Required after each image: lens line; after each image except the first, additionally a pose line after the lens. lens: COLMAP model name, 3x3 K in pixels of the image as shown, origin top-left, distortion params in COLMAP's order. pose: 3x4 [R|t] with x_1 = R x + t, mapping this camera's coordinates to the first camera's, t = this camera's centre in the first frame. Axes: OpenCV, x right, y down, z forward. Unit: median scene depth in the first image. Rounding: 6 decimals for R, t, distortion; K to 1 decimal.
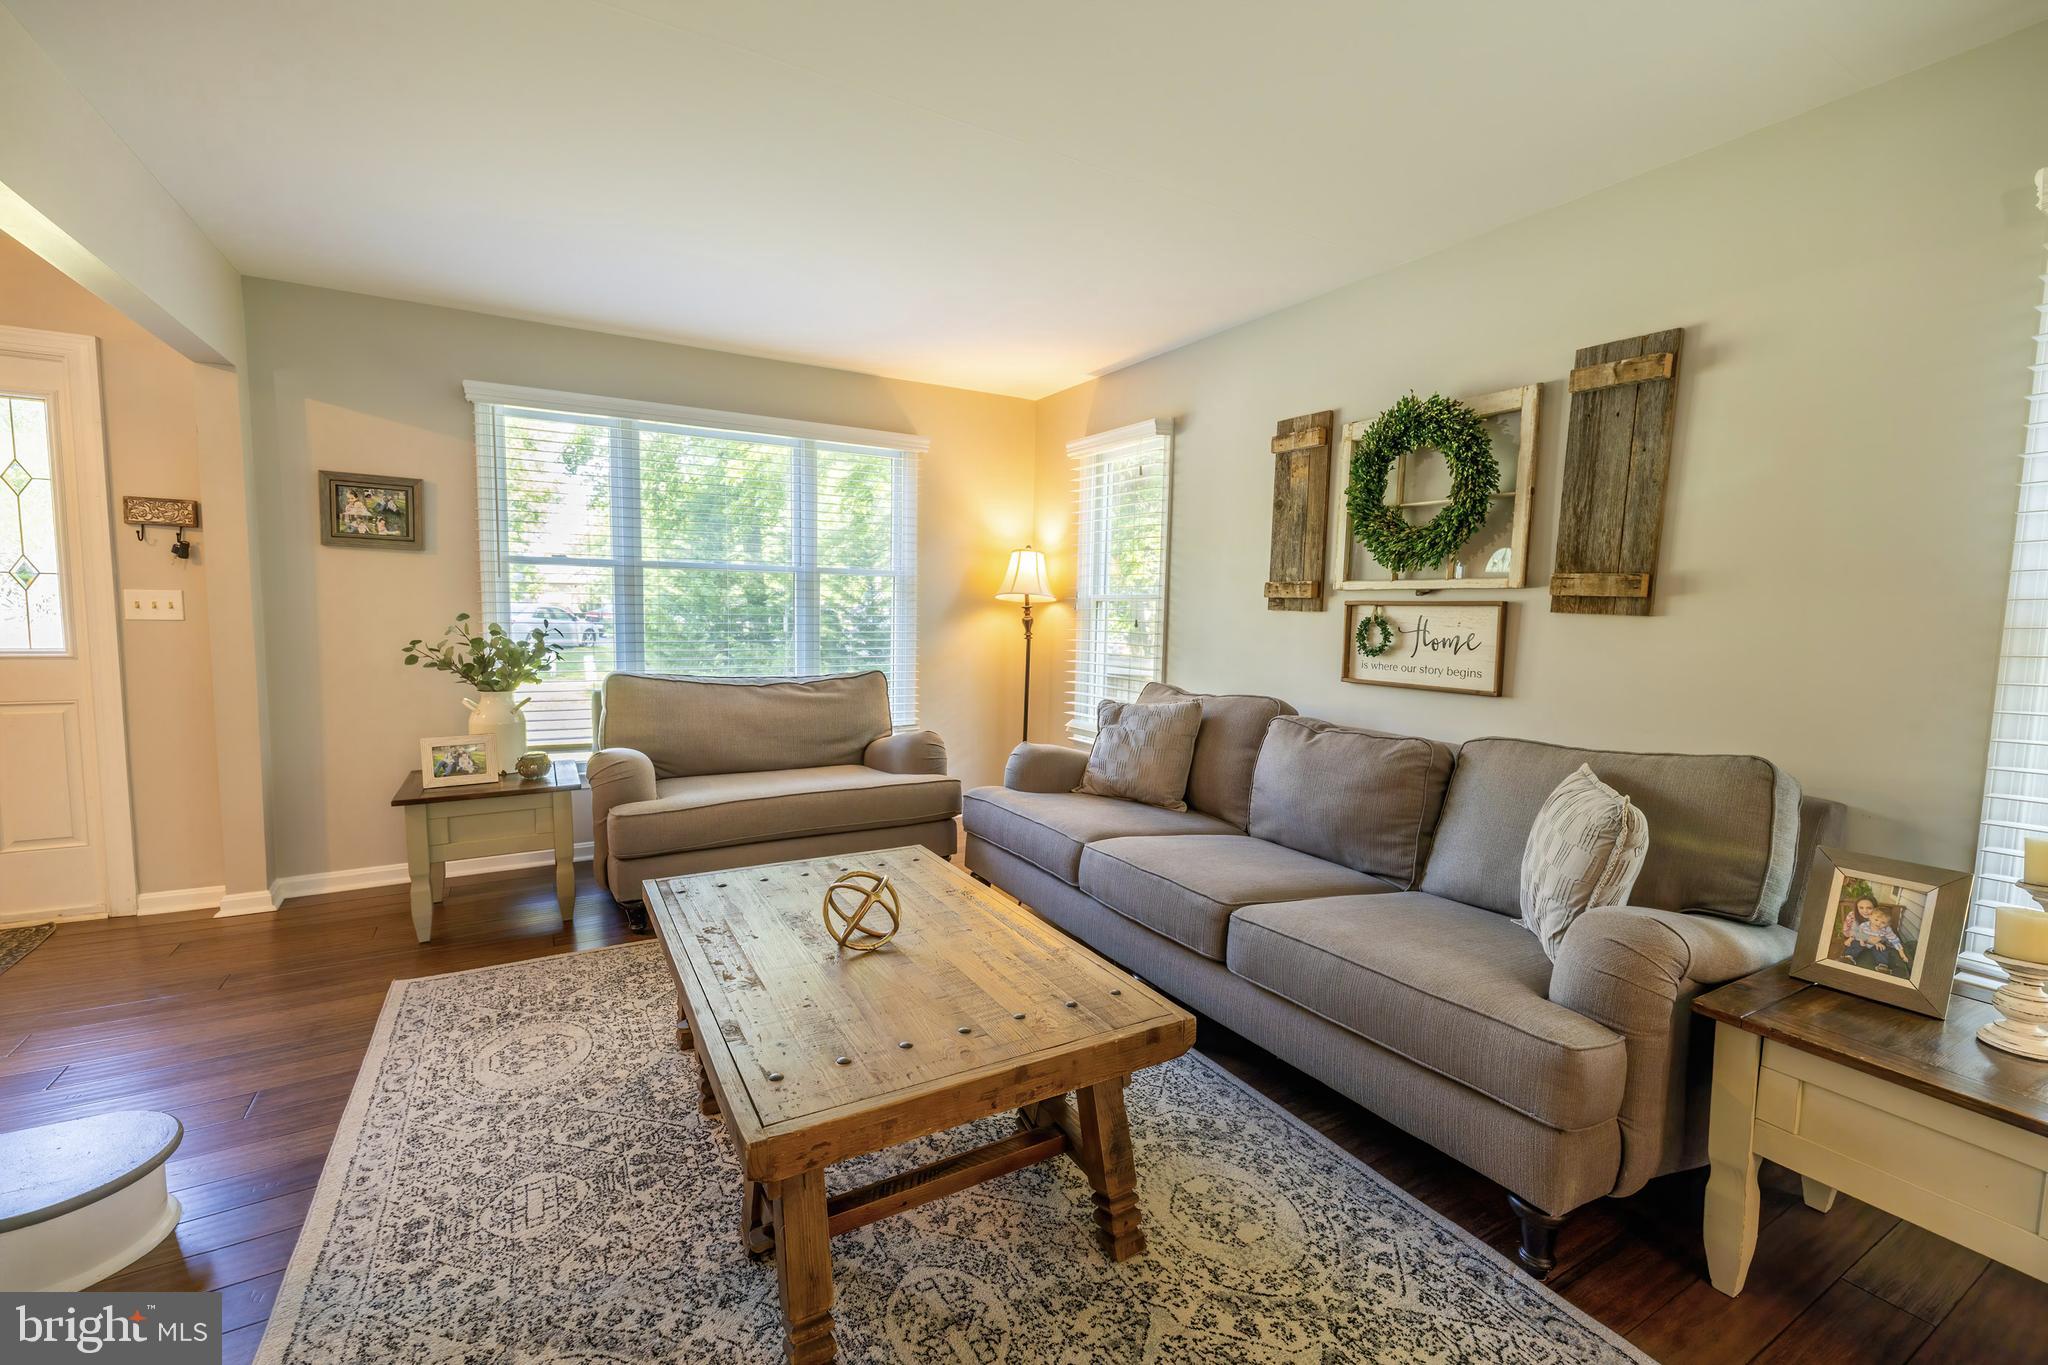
lens RADIAL K [[865.7, 0, 1025.8], [0, 865.7, 687.3], [0, 0, 1]] dist [-0.000604, -0.000244]
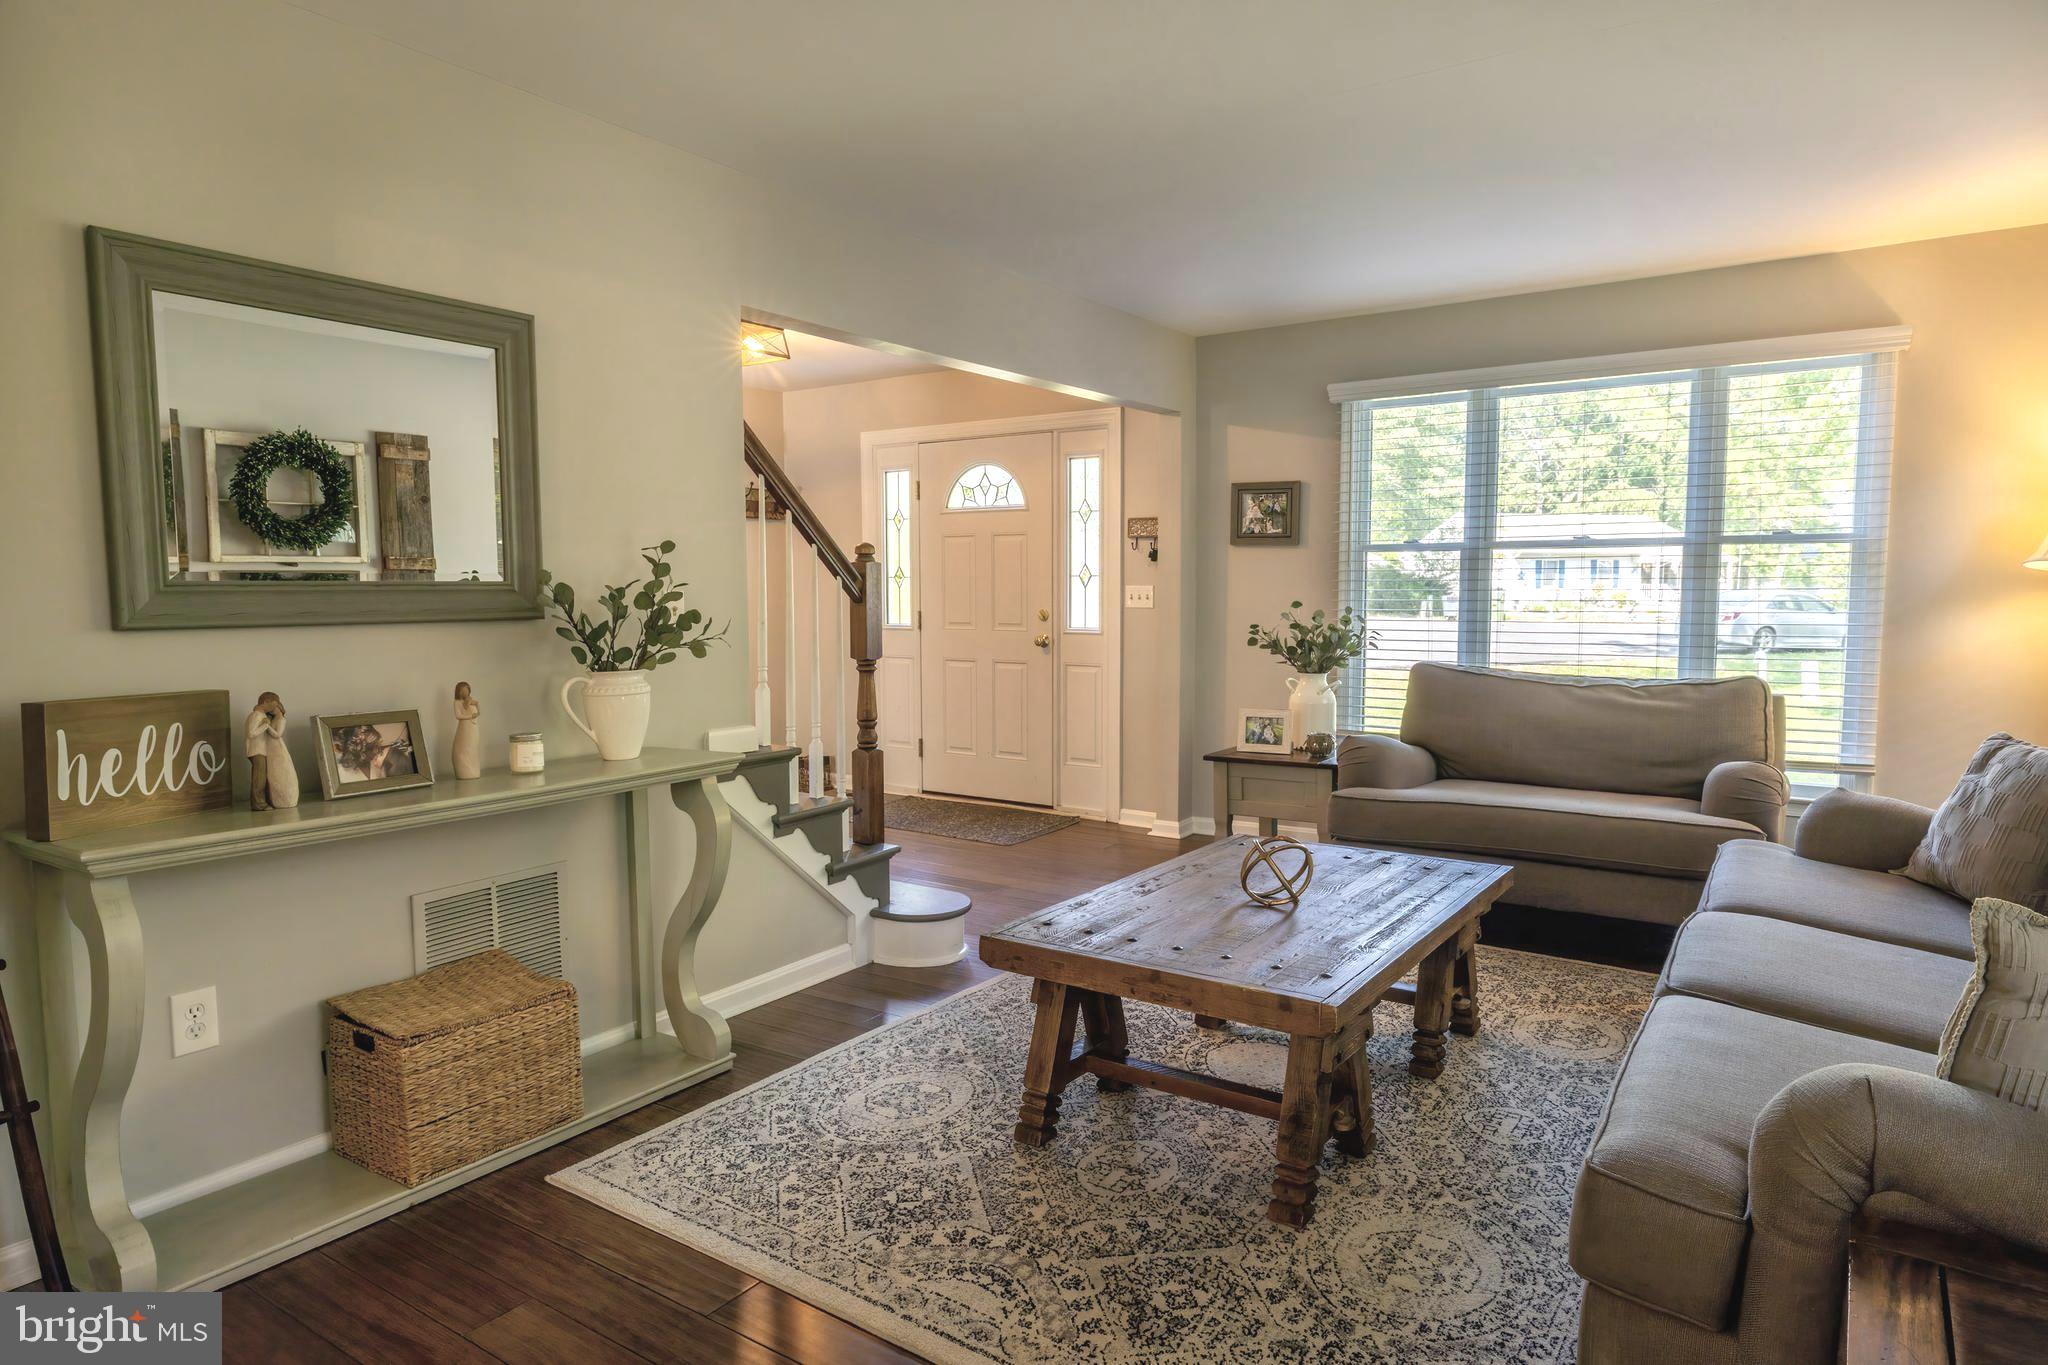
lens RADIAL K [[1199.8, 0, 1025.0], [0, 1199.8, 683.2], [0, 0, 1]] dist [-0.007791, -0.000251]
pose [[0.425445, 0.053708, -0.903389, 0.619486], [-0.070415, 0.997176, 0.026122, 0.003230], [0.902241, 0.052498, 0.428025, 0.043256]]
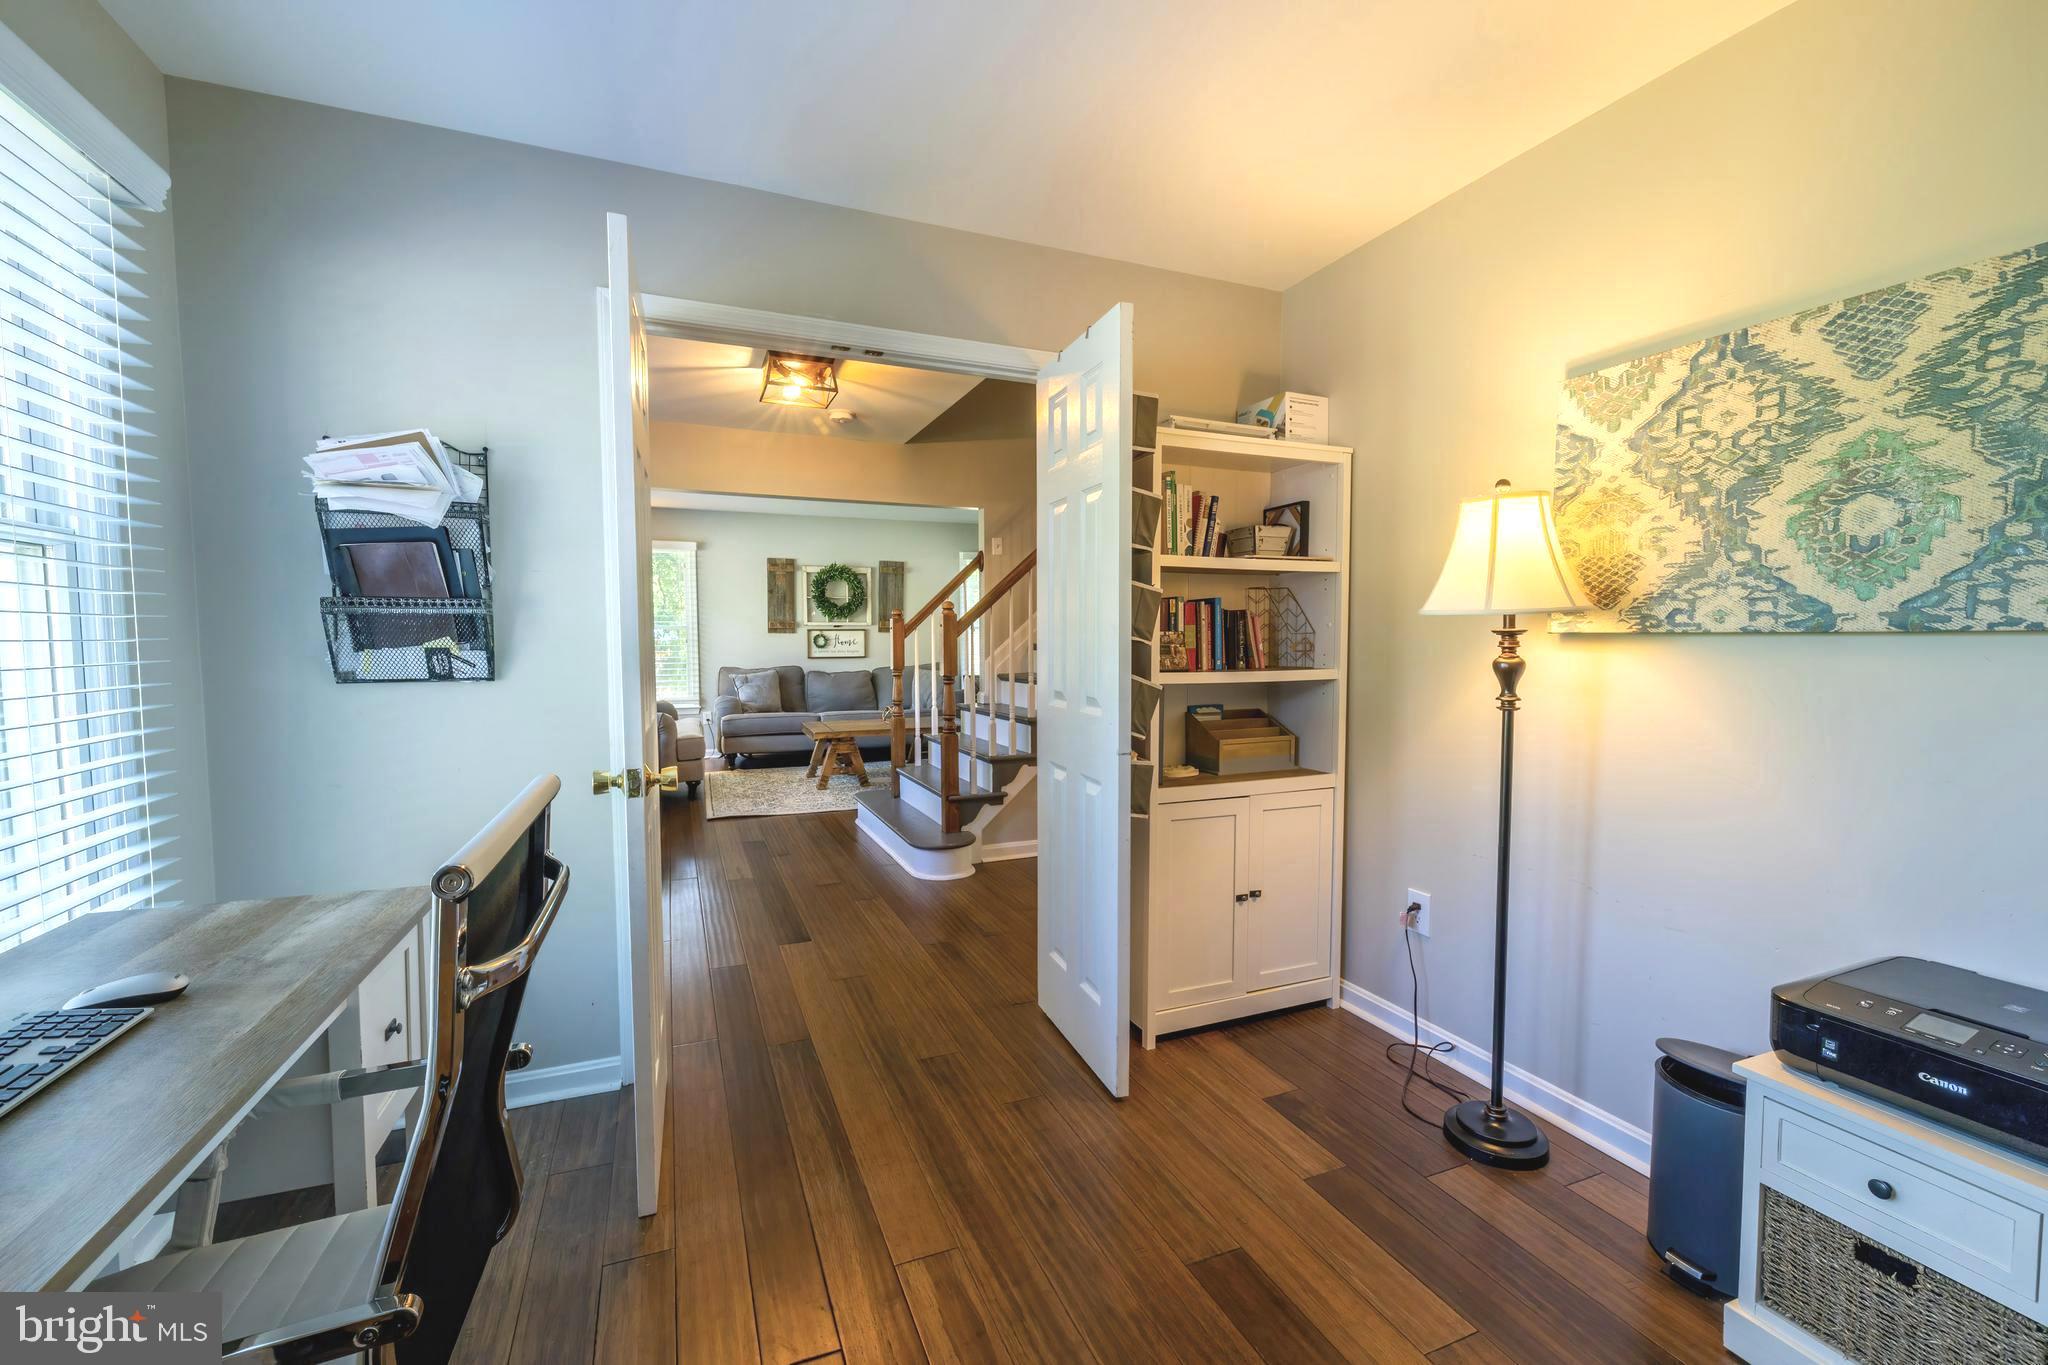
lens RADIAL K [[865.7, 0, 1028.7], [0, 865.7, 685.2], [0, 0, 1]] dist [-0.000604, -0.000244]
pose [[0.137406, -0.067533, 0.988210, -2.200344], [0.093002, 0.994145, 0.055007, -0.006723], [-0.986139, 0.084348, 0.142882, -0.076396]]
